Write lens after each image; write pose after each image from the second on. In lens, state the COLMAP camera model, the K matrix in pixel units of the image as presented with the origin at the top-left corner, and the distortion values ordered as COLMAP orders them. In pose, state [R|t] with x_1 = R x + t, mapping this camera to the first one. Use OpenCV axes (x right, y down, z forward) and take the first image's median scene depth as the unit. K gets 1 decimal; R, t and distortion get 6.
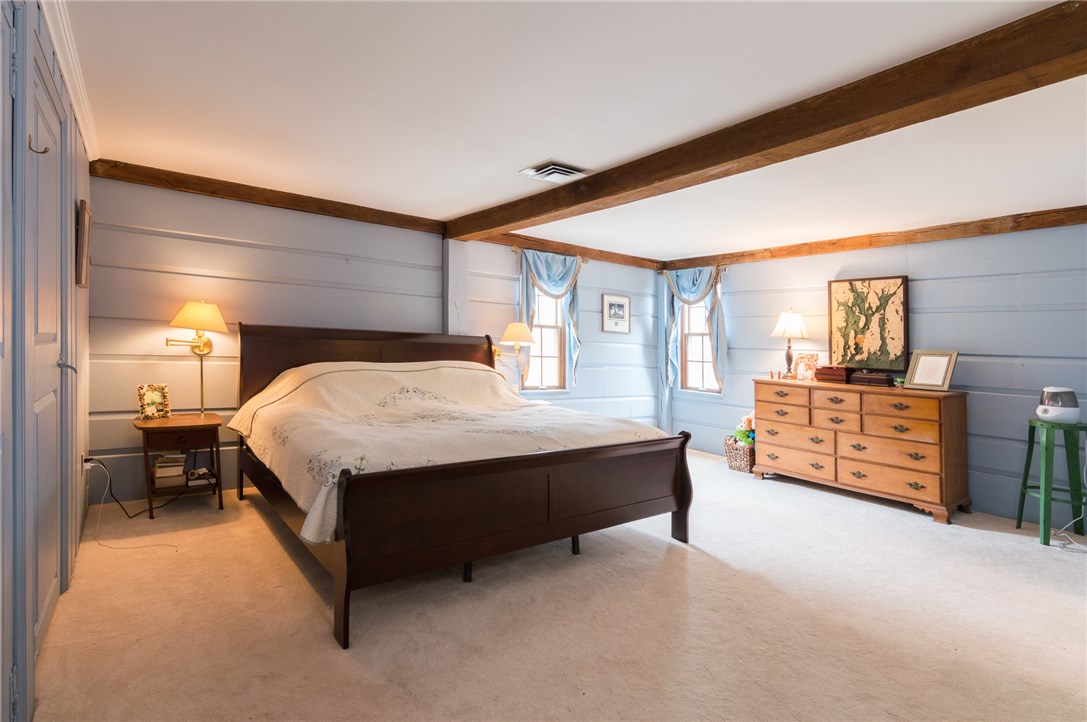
lens RADIAL K [[531.4, 0, 542.5], [0, 531.4, 365.6], [0, 0, 1]] dist [-0.004987, -0.000073]
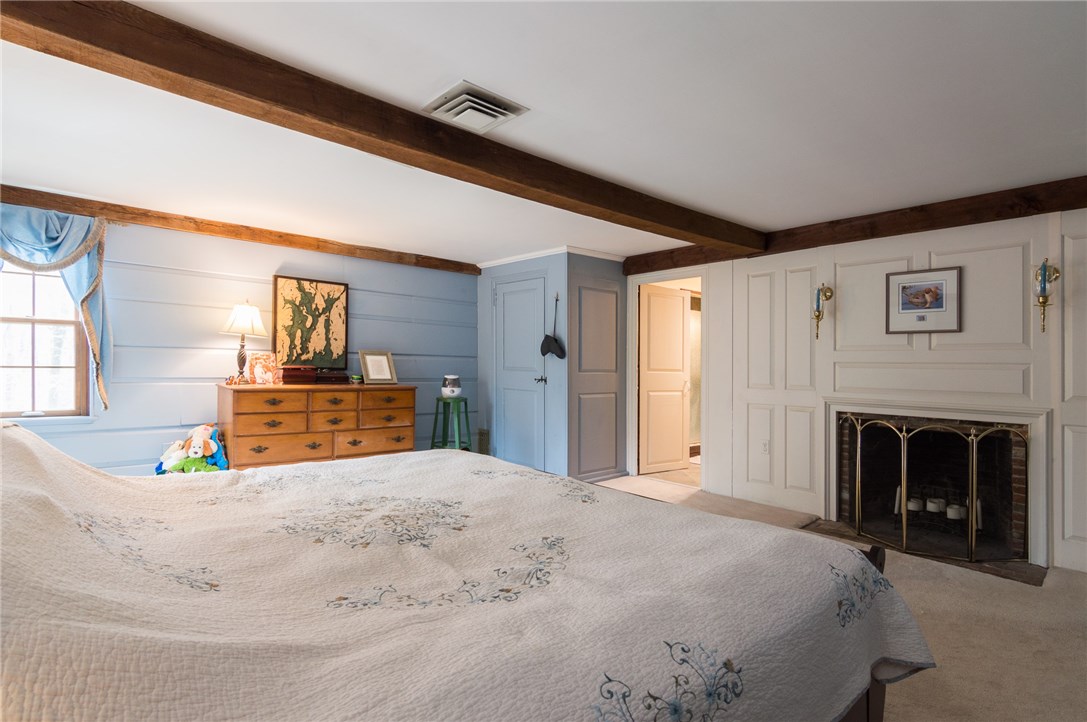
lens RADIAL K [[531.4, 0, 542.5], [0, 531.4, 349.6], [0, 0, 1]] dist [-0.004987, -0.000073]
pose [[-0.076628, -0.012461, 0.996982, -0.447200], [0.008998, 0.999873, 0.013188, -0.039244], [-0.997019, 0.009982, -0.076506, 0.640163]]
